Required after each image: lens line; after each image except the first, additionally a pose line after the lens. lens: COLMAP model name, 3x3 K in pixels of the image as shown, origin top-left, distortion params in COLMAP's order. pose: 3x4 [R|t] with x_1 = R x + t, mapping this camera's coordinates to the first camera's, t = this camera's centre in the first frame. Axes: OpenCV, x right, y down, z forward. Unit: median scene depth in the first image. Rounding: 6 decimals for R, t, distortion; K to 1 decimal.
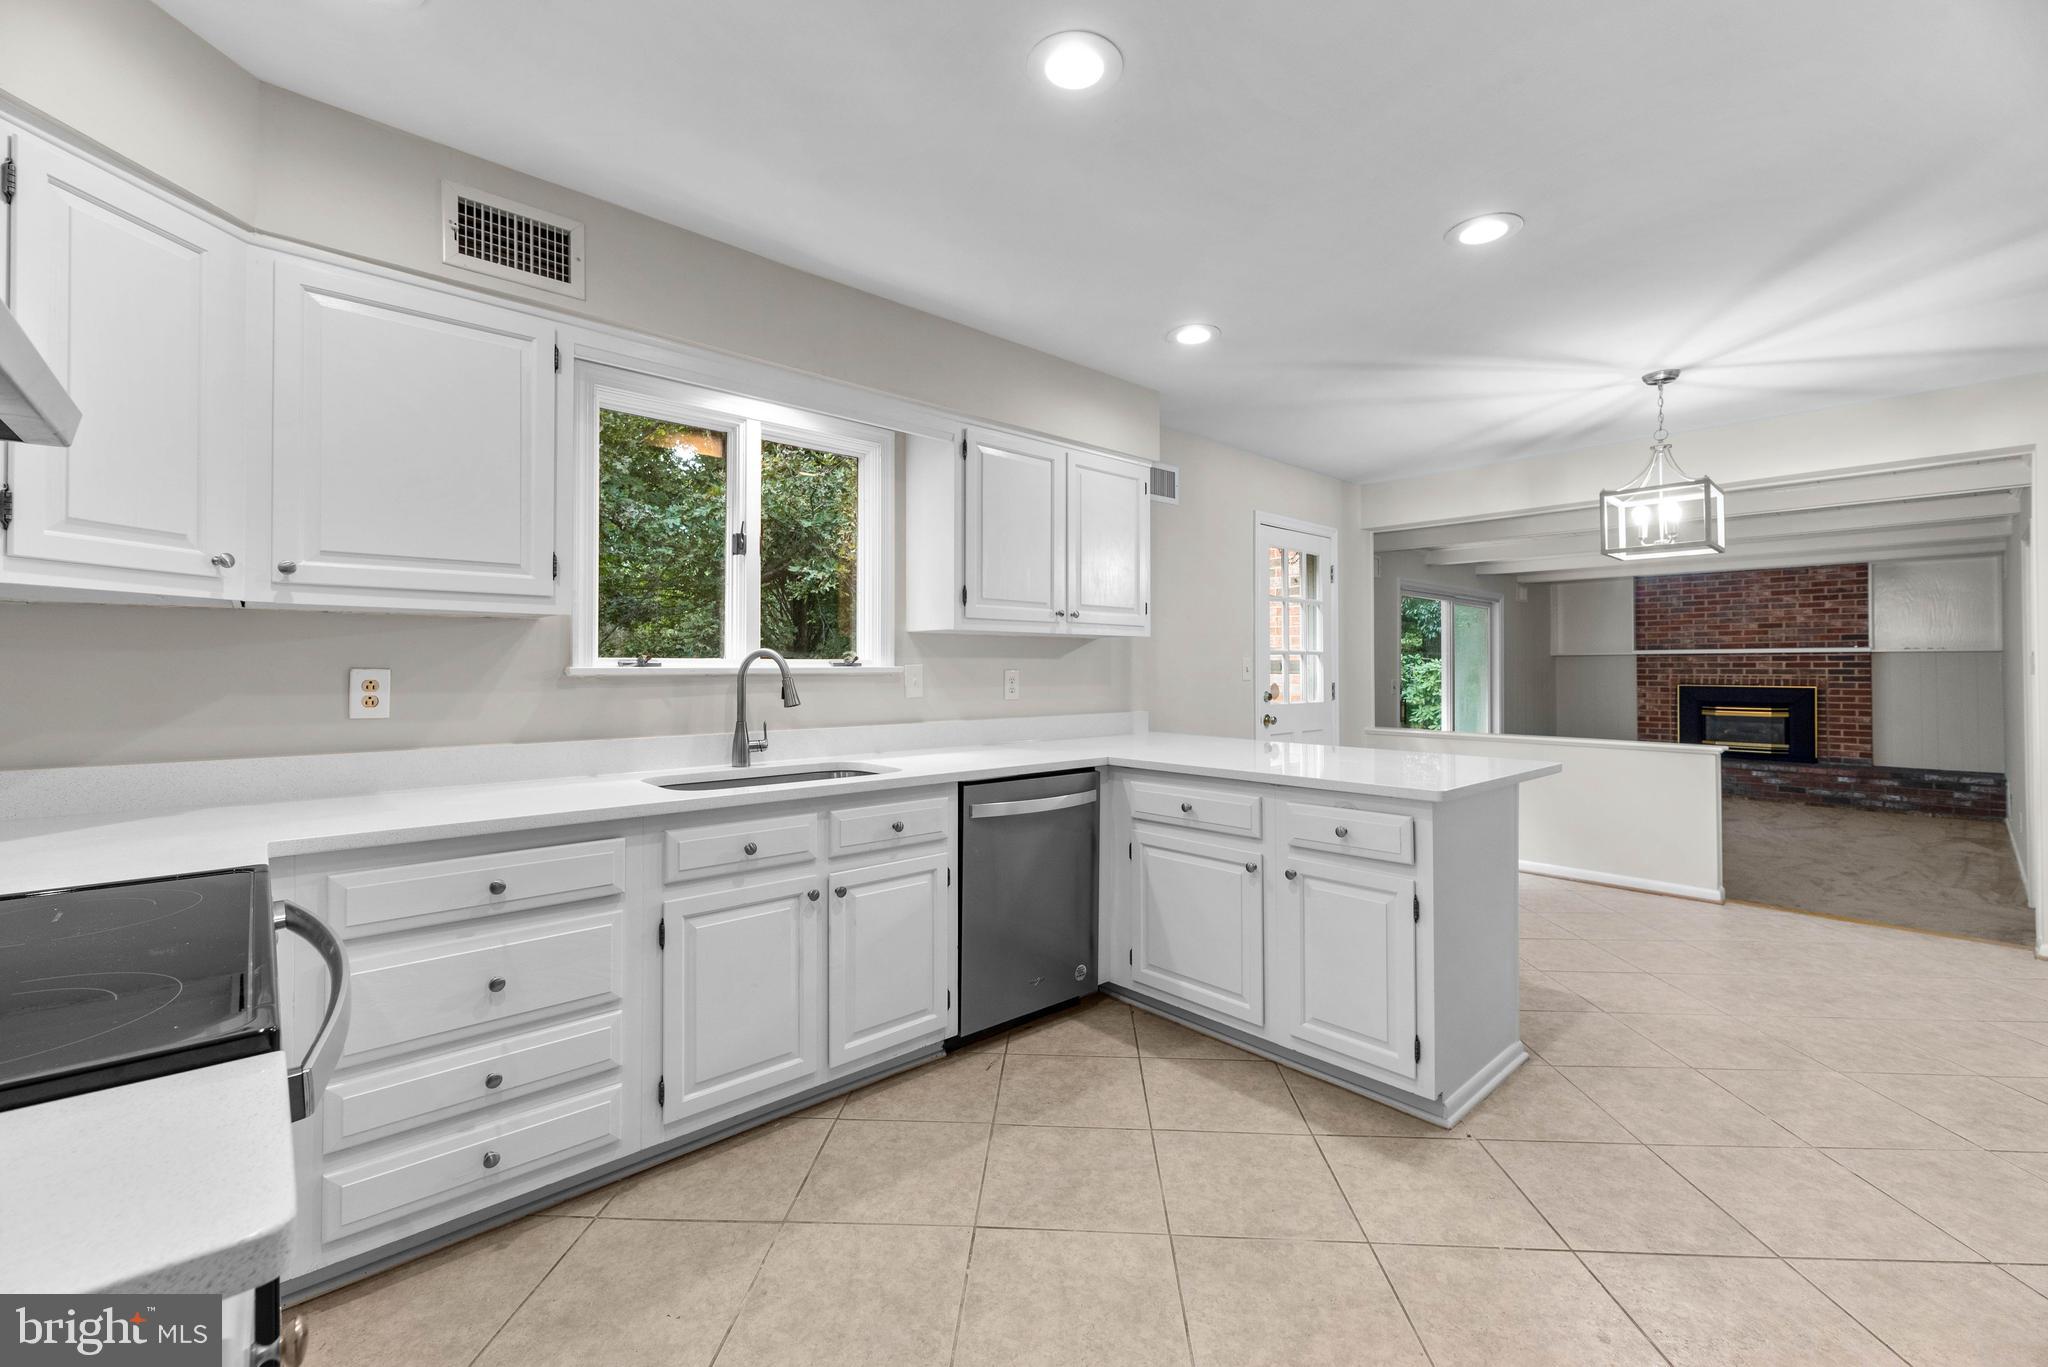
lens RADIAL K [[845.4, 0, 1032.4], [0, 845.4, 654.3], [0, 0, 1]] dist [0.001238, 0.000343]
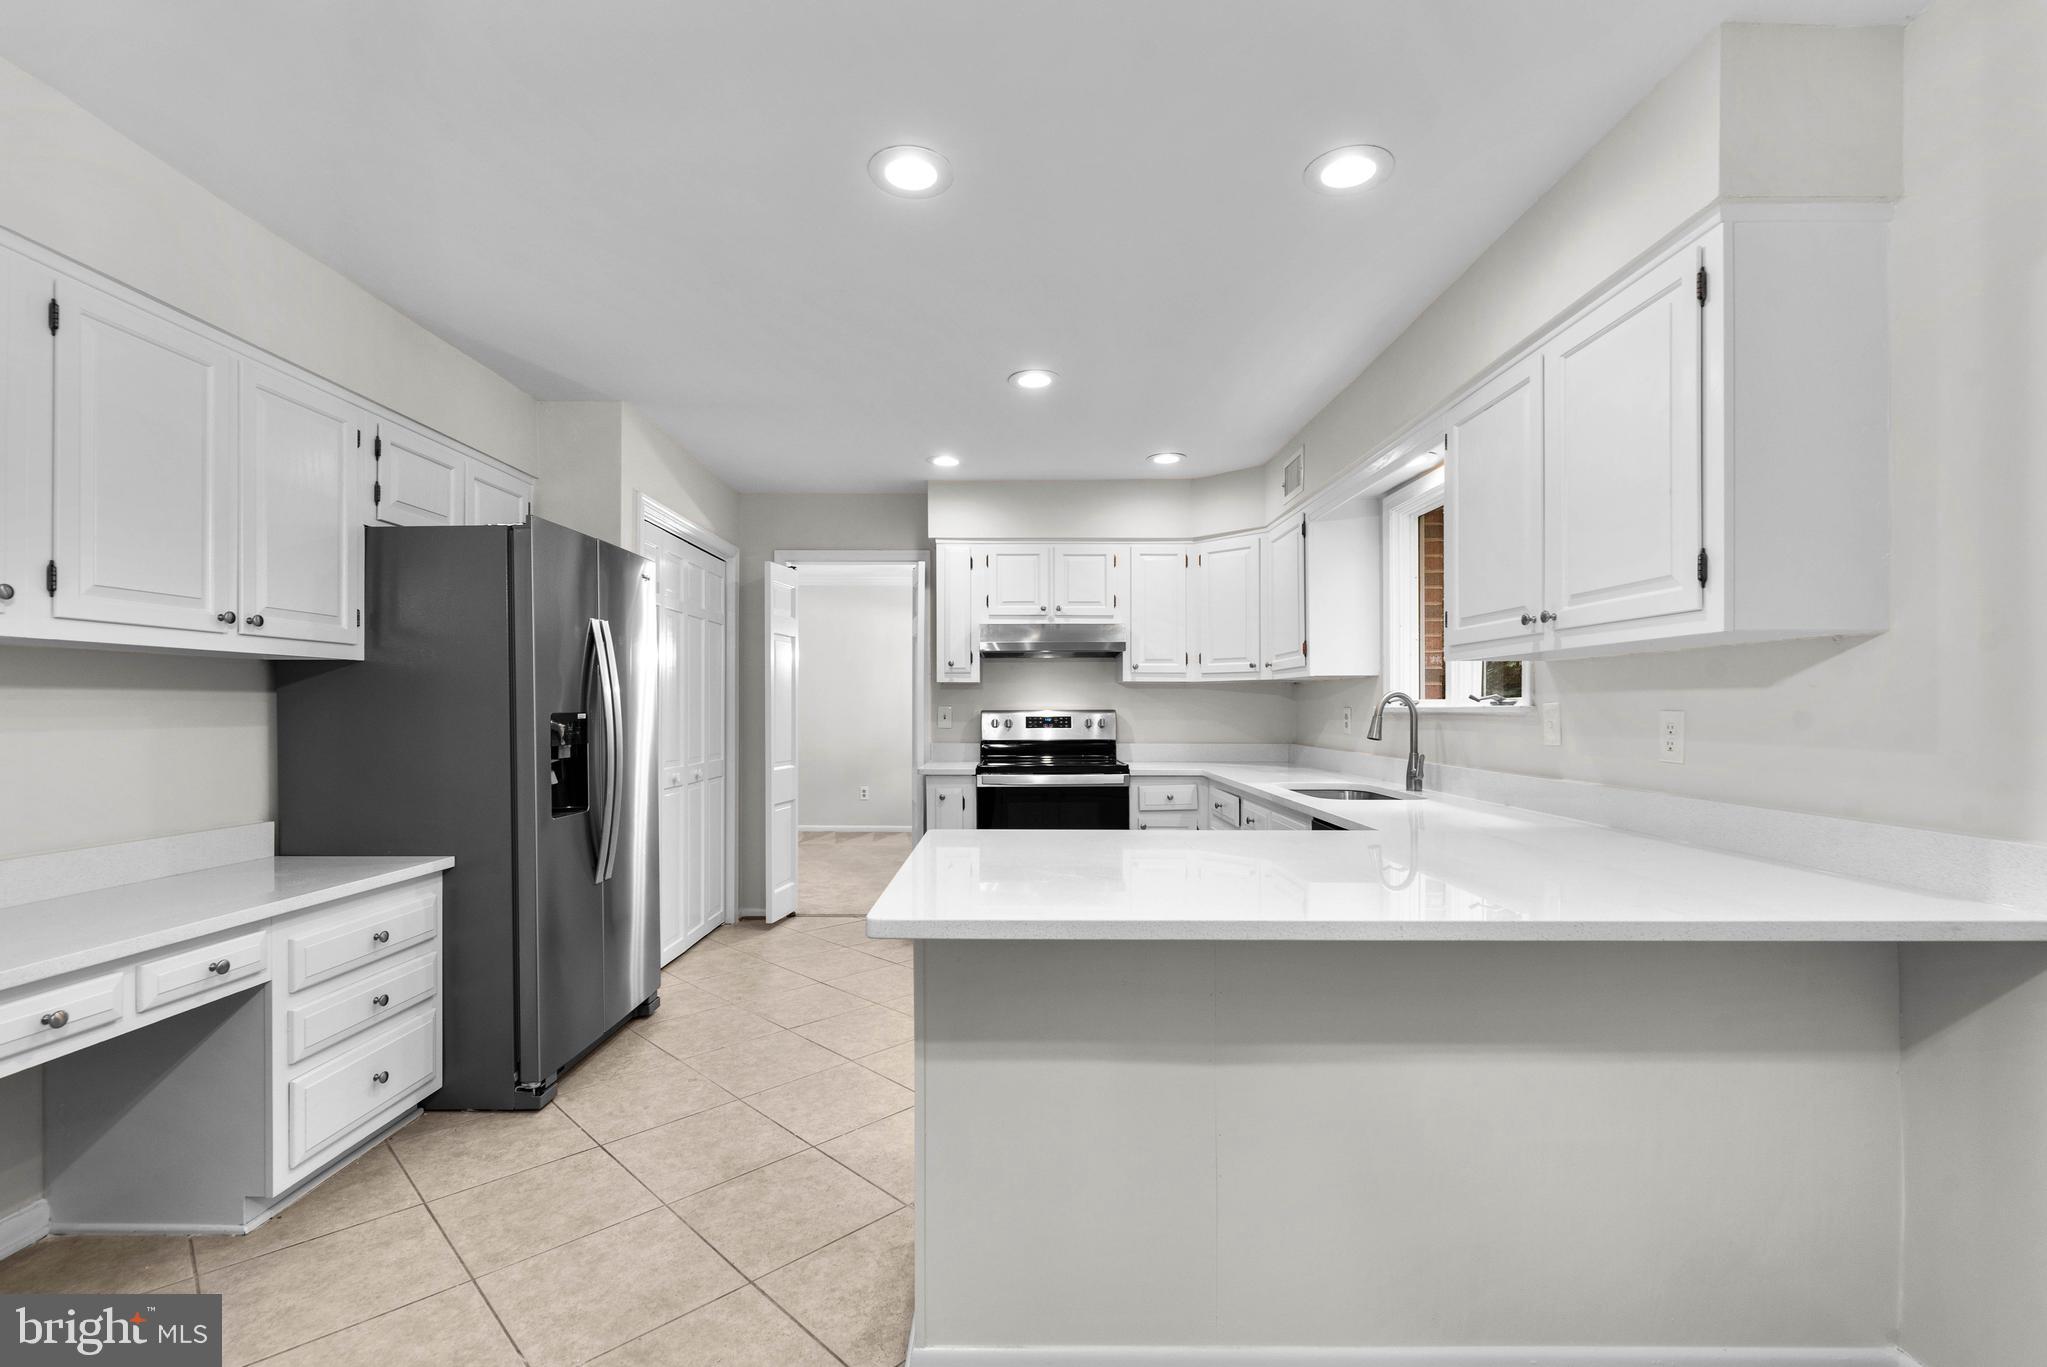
lens RADIAL K [[904.4, 0, 1016.3], [0, 904.4, 707.0], [0, 0, 1]] dist [0.000207, 0.000011]
pose [[-0.672493, -0.001315, -0.740102, 0.681077], [0.010855, 0.999873, -0.011640, 0.017494], [0.740024, -0.015862, -0.672394, 1.016073]]
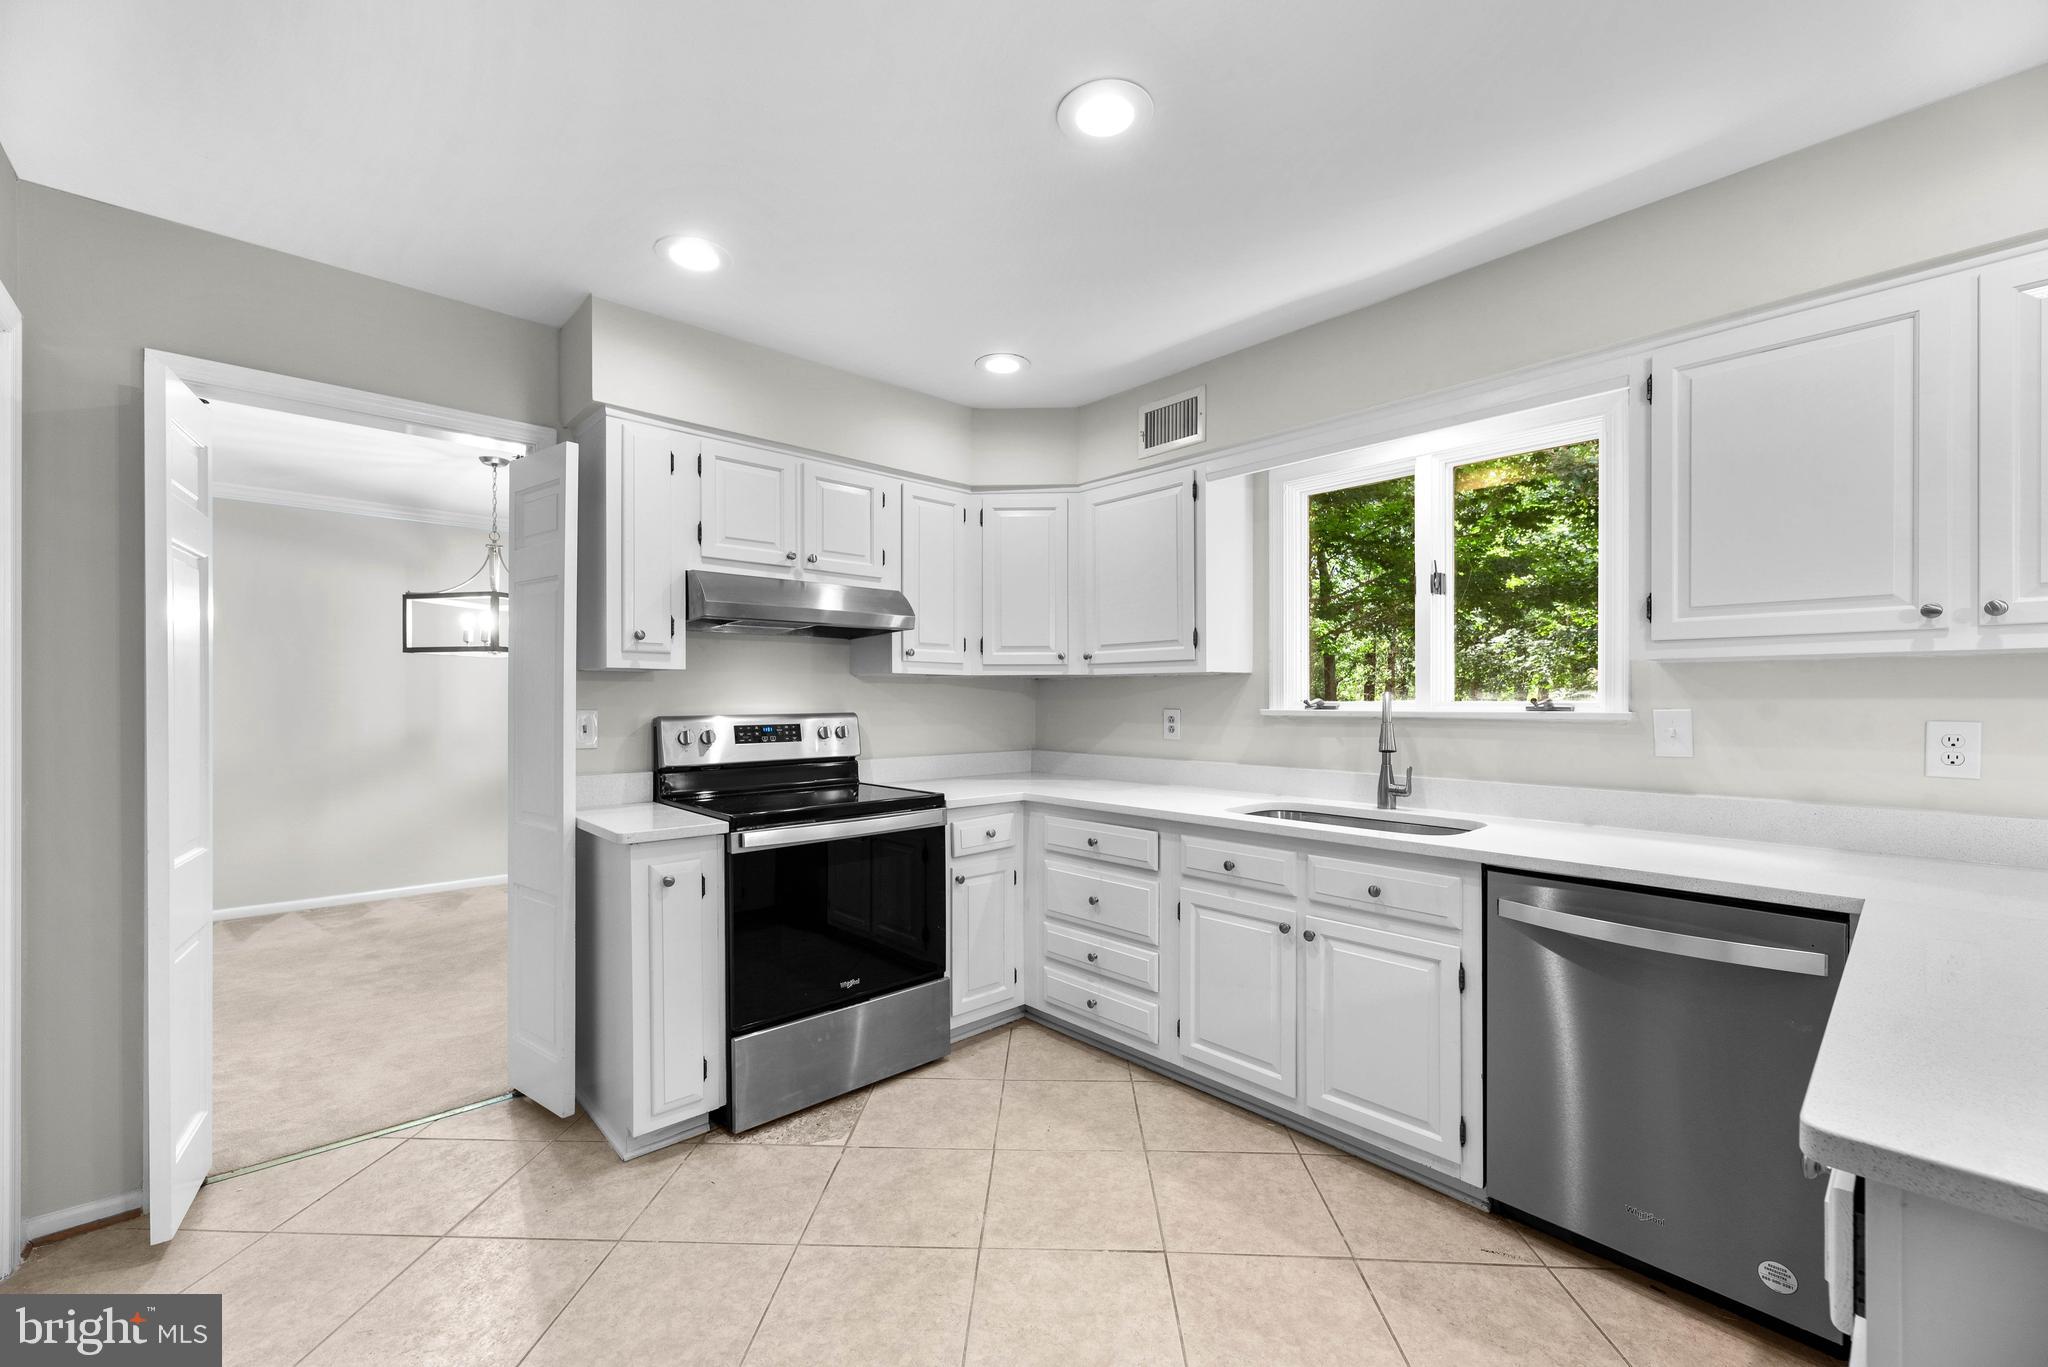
lens RADIAL K [[825.7, 0, 1024.2], [0, 825.7, 696.0], [0, 0, 1]] dist [0.001369, 0.000206]
pose [[0.003582, -0.003477, -0.999988, 0.454862], [0.015551, 0.999873, -0.003420, -0.004126], [0.999873, -0.015538, 0.003635, 0.396815]]
